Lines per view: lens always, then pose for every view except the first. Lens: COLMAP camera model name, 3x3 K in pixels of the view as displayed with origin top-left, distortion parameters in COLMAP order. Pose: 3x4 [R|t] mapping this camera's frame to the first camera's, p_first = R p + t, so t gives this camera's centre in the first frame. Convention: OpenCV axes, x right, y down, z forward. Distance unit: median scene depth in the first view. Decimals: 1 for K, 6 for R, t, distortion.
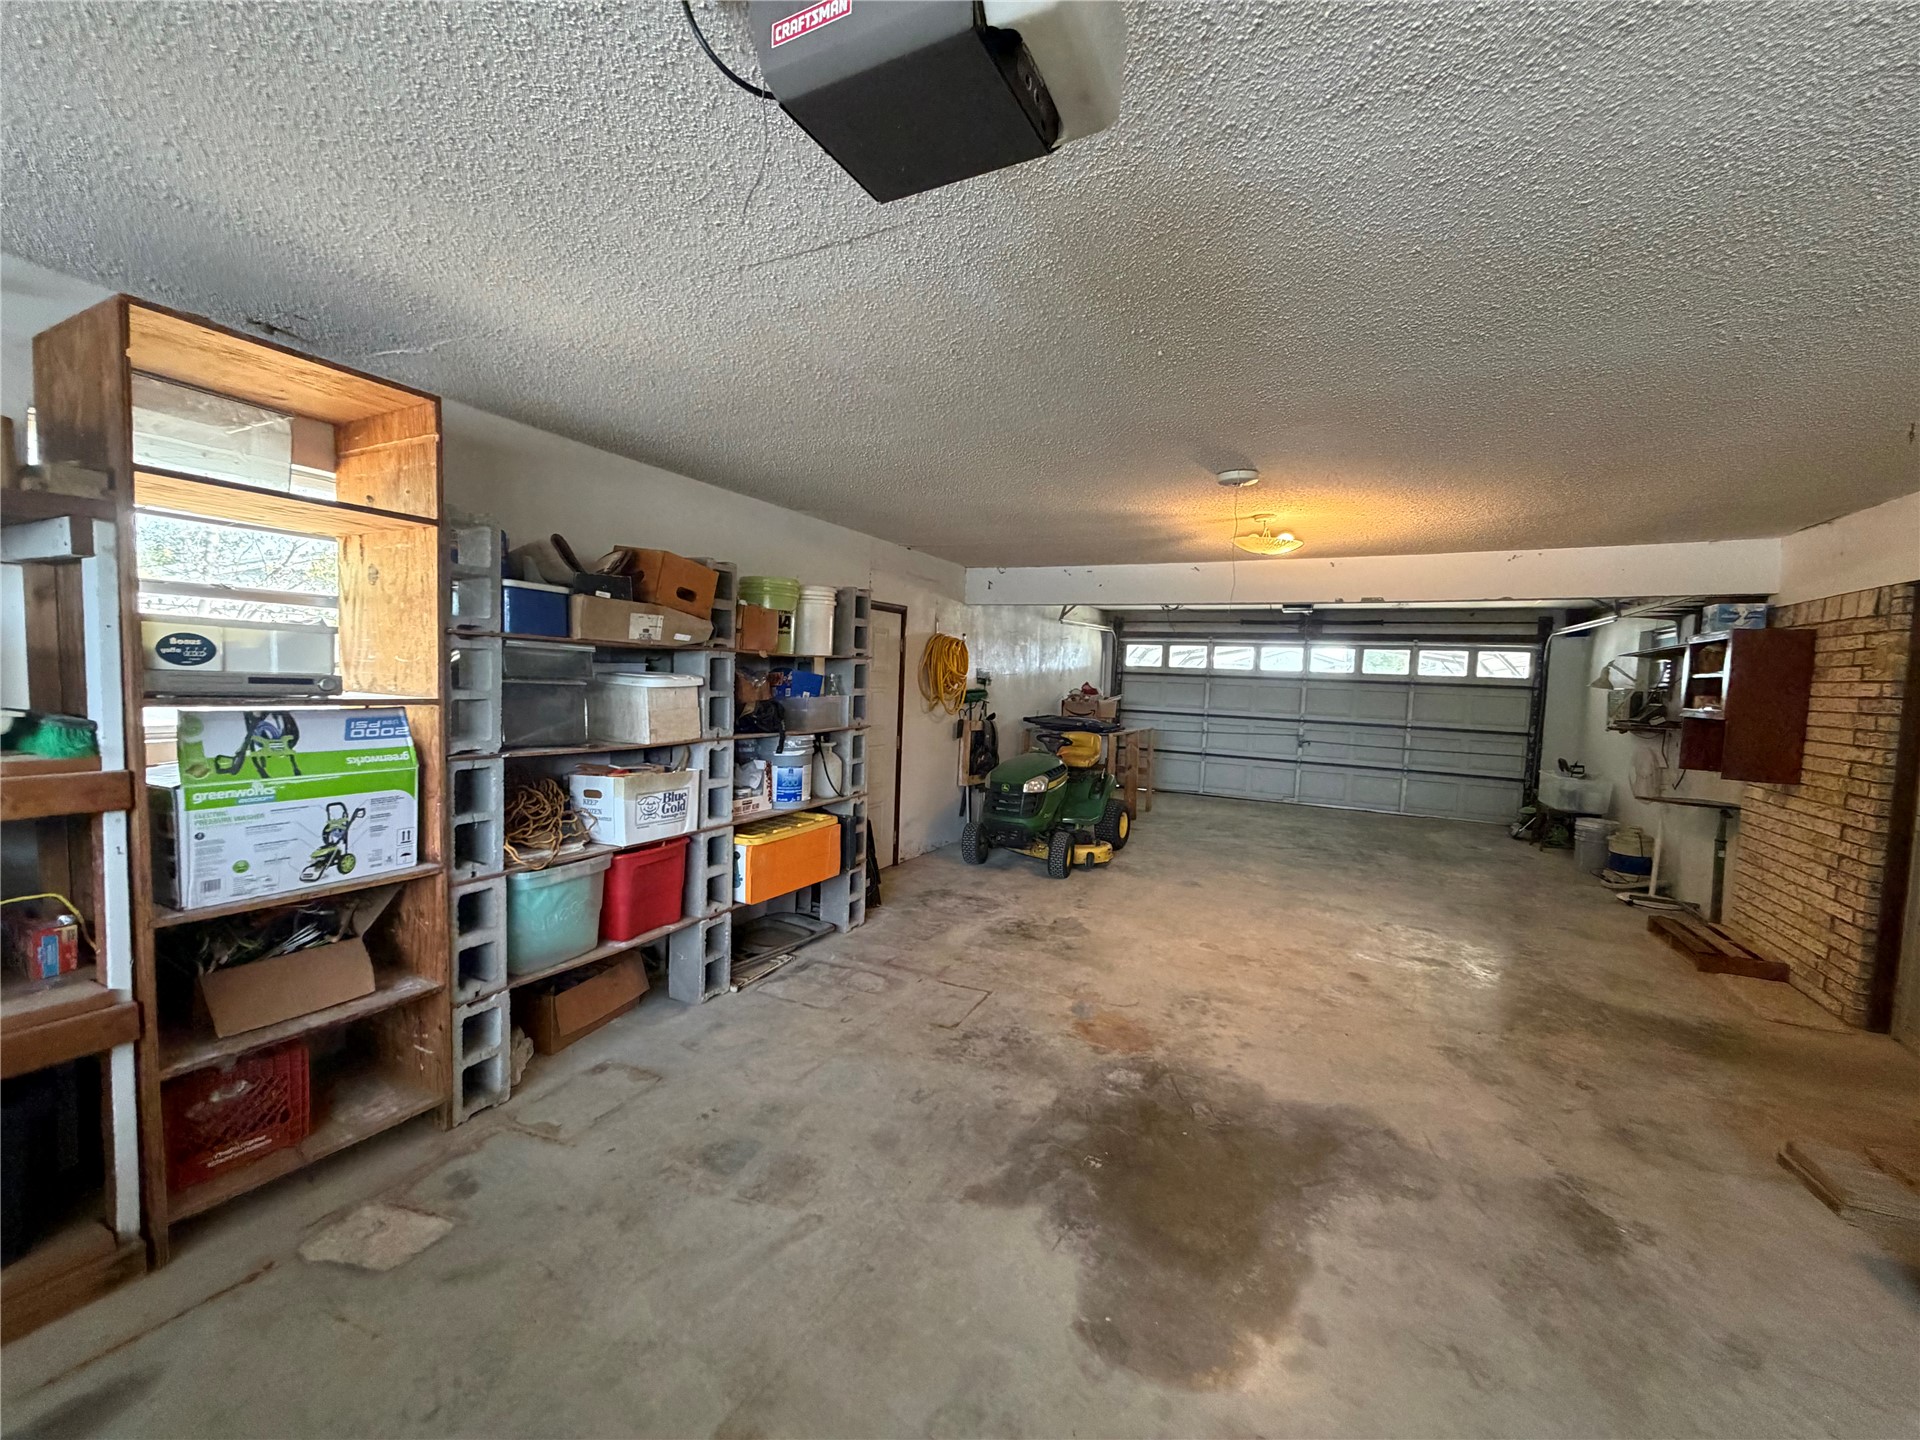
lens RADIAL K [[770.4, 0, 948.4], [0, 770.4, 720.3], [0, 0, 1]] dist [-0.002351, 0.000819]
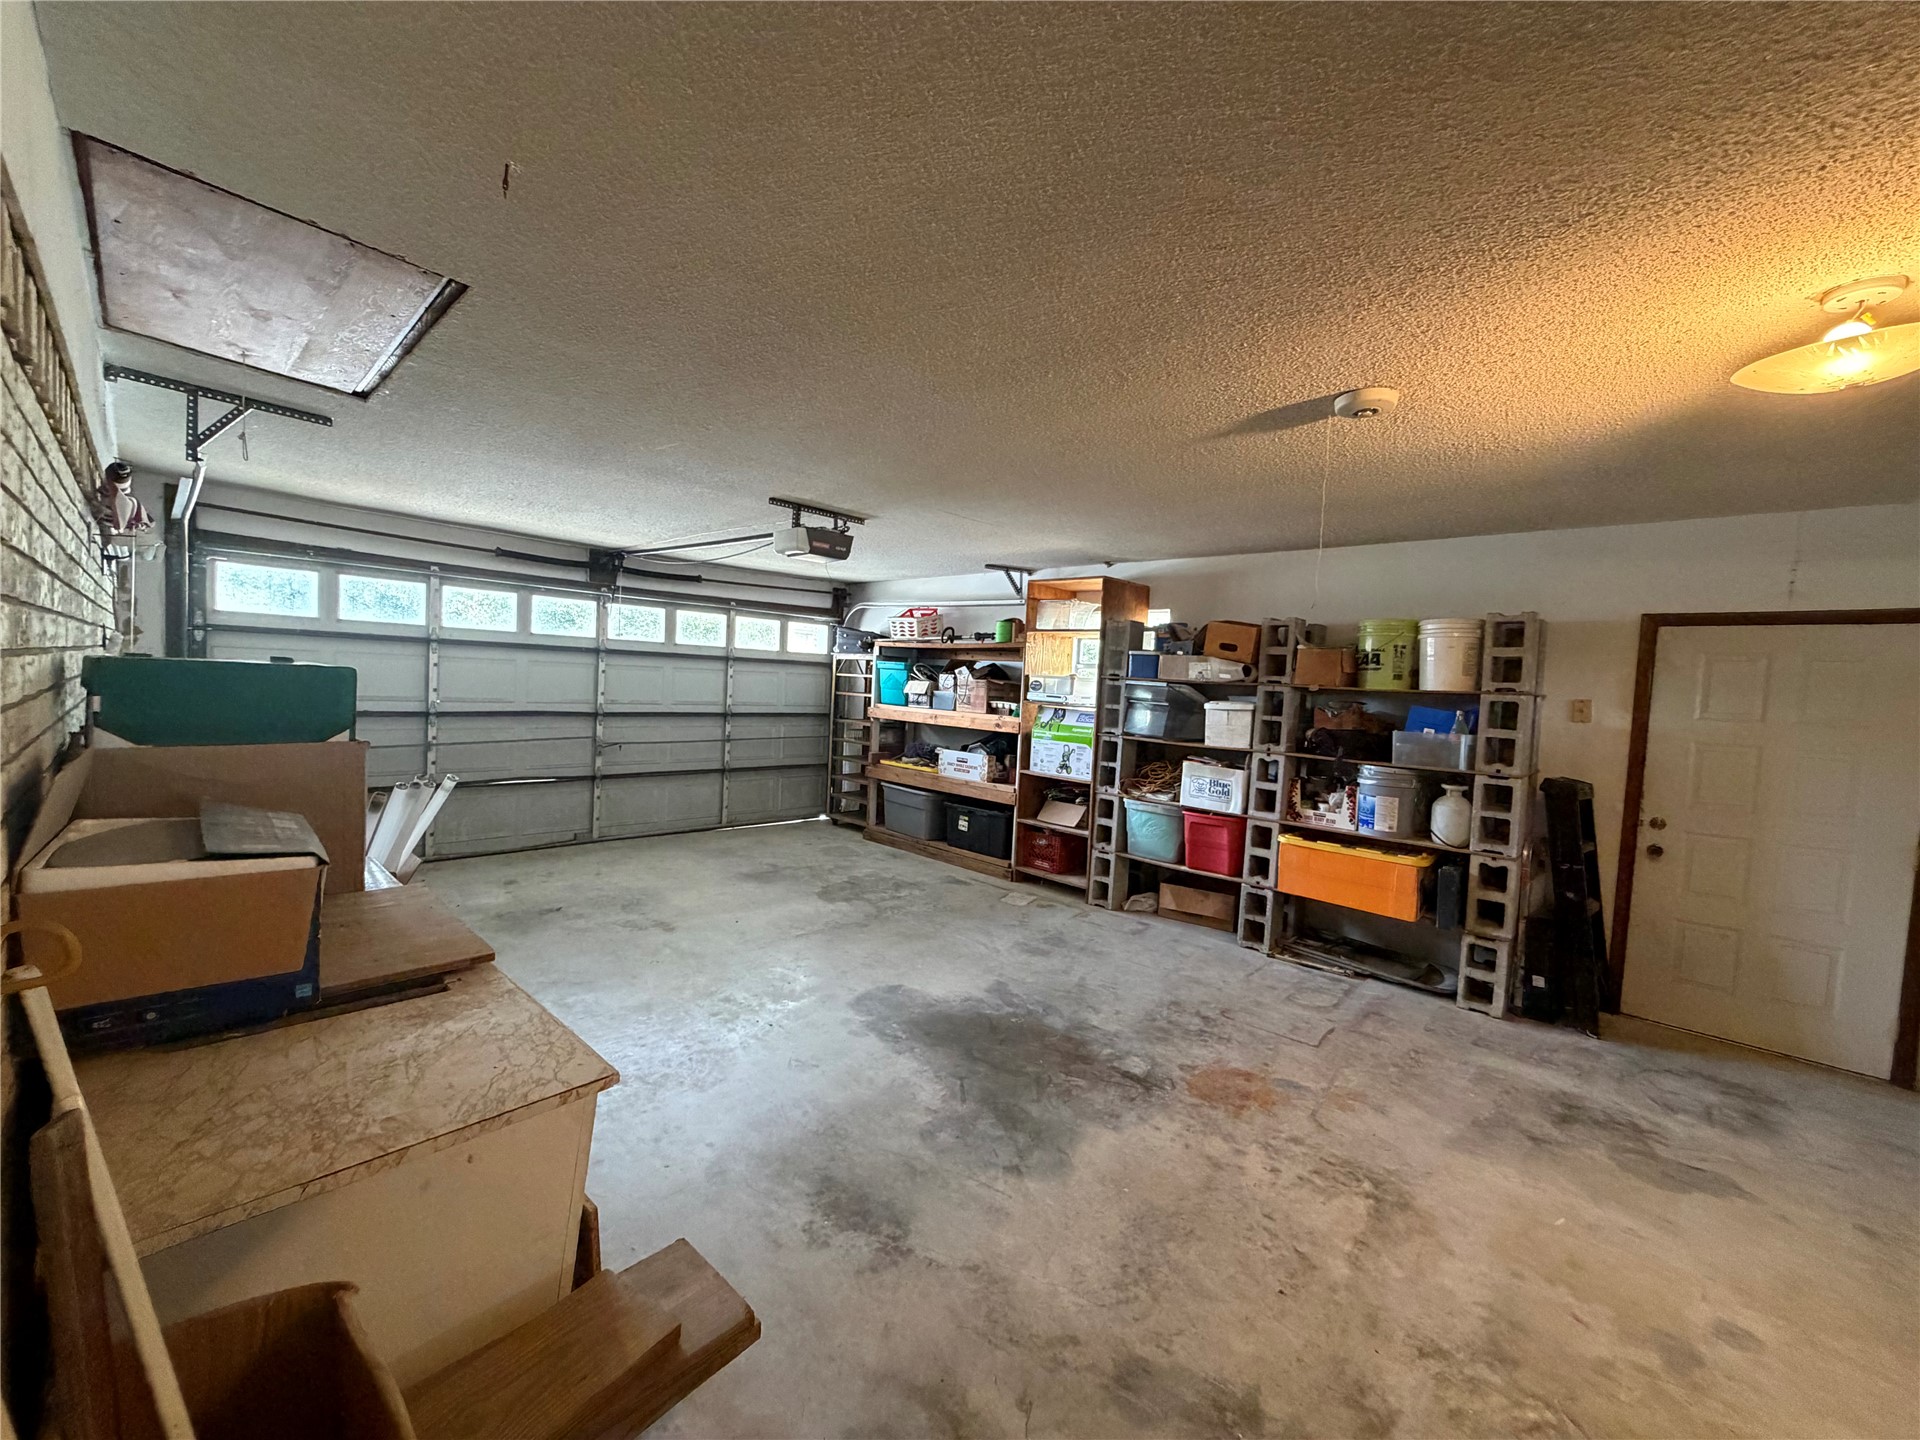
lens RADIAL K [[770.4, 0, 961.3], [0, 770.4, 720.1], [0, 0, 1]] dist [-0.002351, 0.000819]
pose [[-0.274429, -0.001618, -0.961606, 1.019006], [-0.119620, 0.992289, 0.032469, -0.009796], [0.954138, 0.123937, -0.272507, 0.777747]]
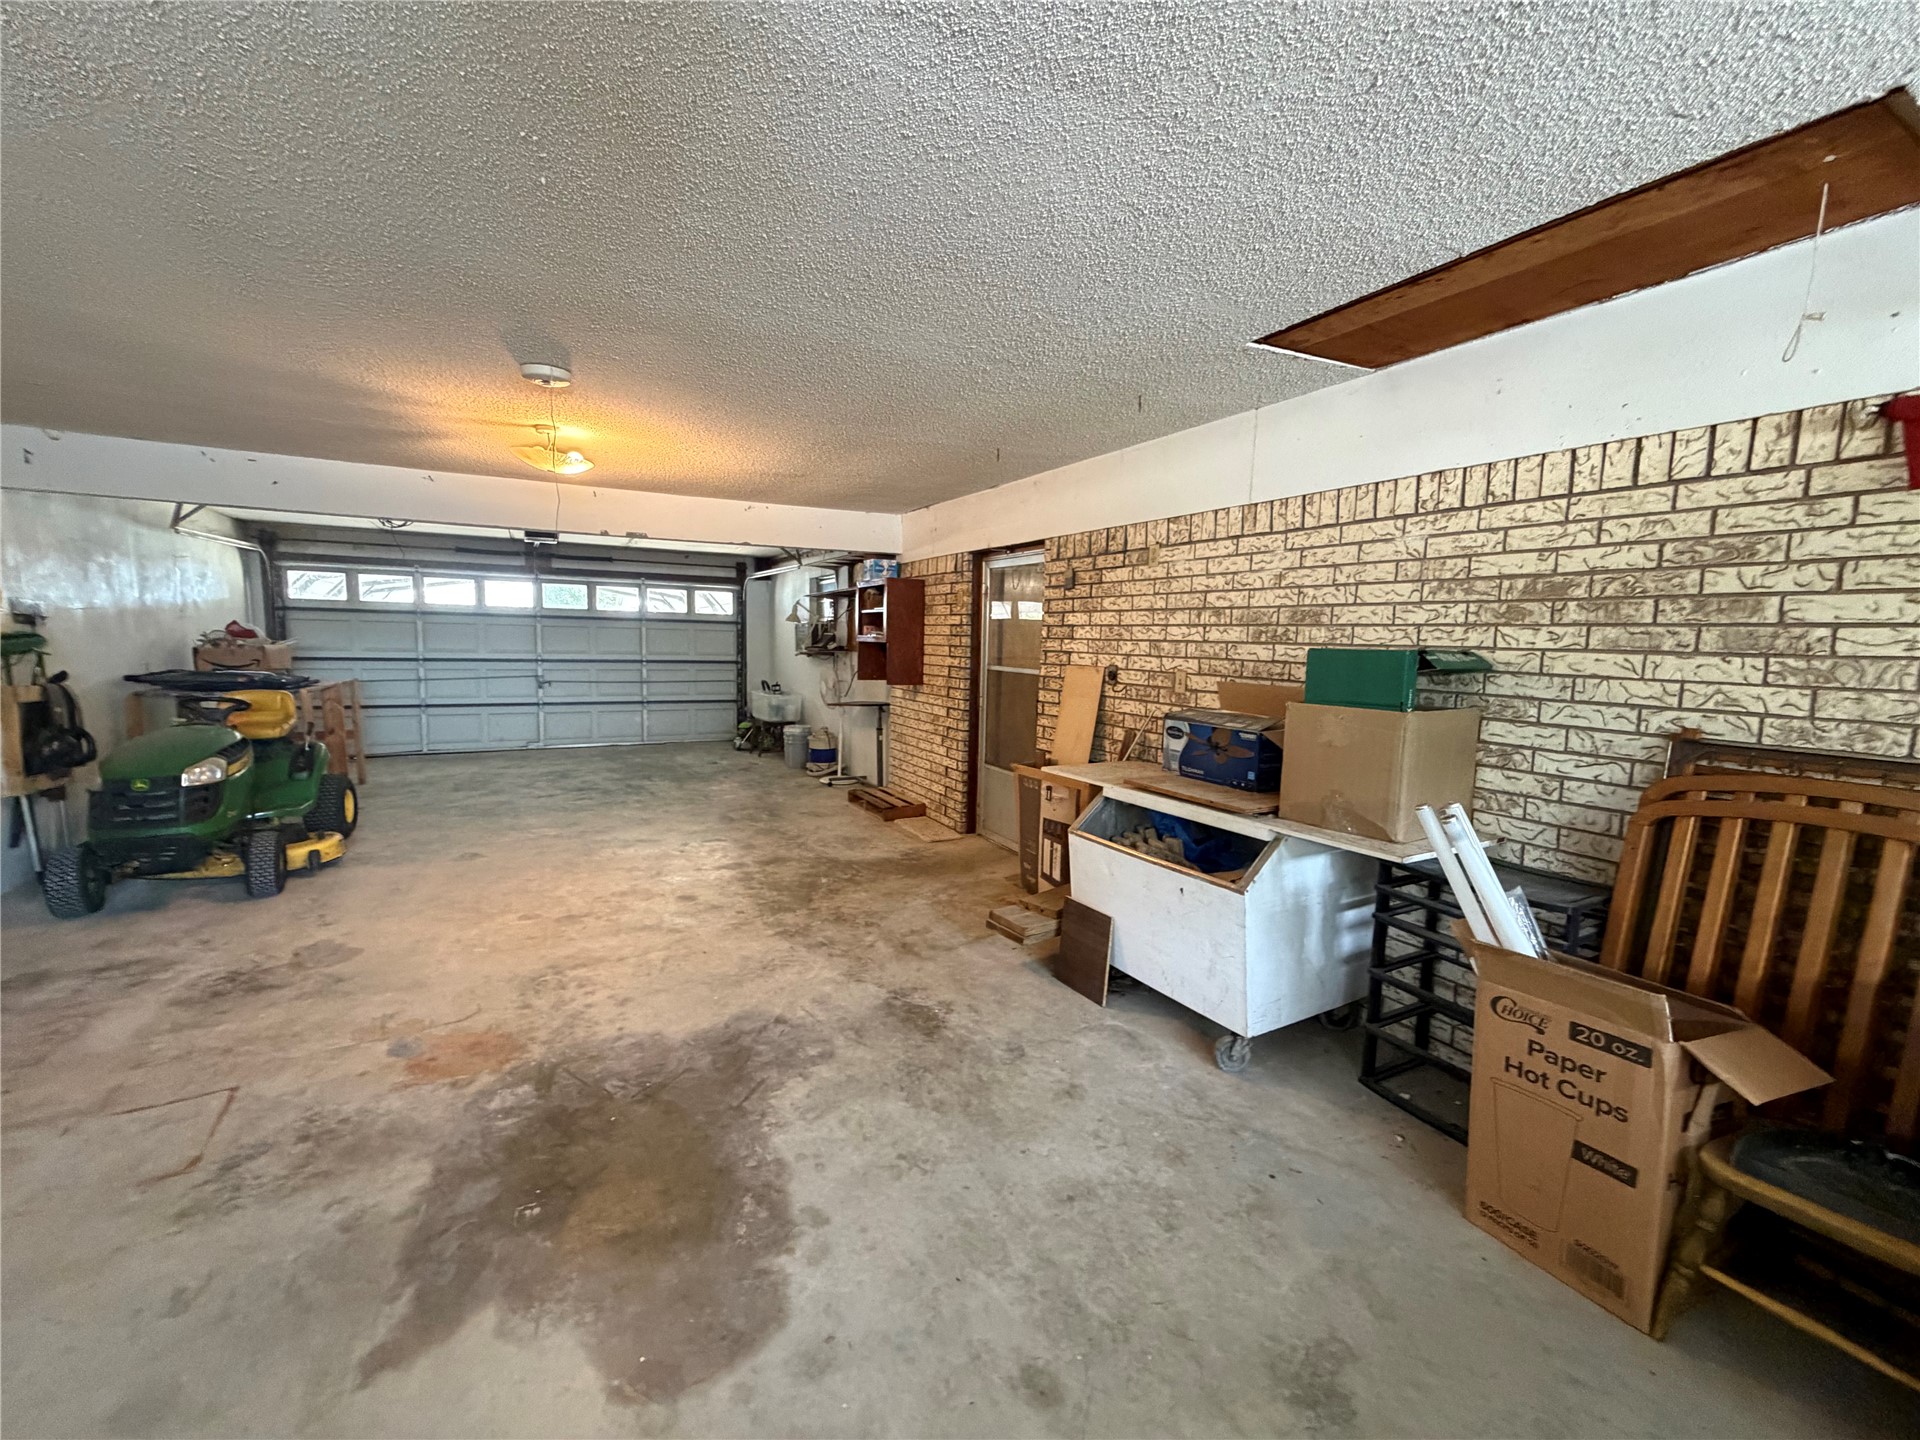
lens RADIAL K [[770.4, 0, 959.0], [0, 770.4, 721.3], [0, 0, 1]] dist [-0.002351, 0.000819]
pose [[0.555331, -0.114765, 0.823672, -0.105757], [0.048491, 0.993216, 0.105695, 0.000264], [-0.830214, -0.018755, 0.557129, 0.117531]]
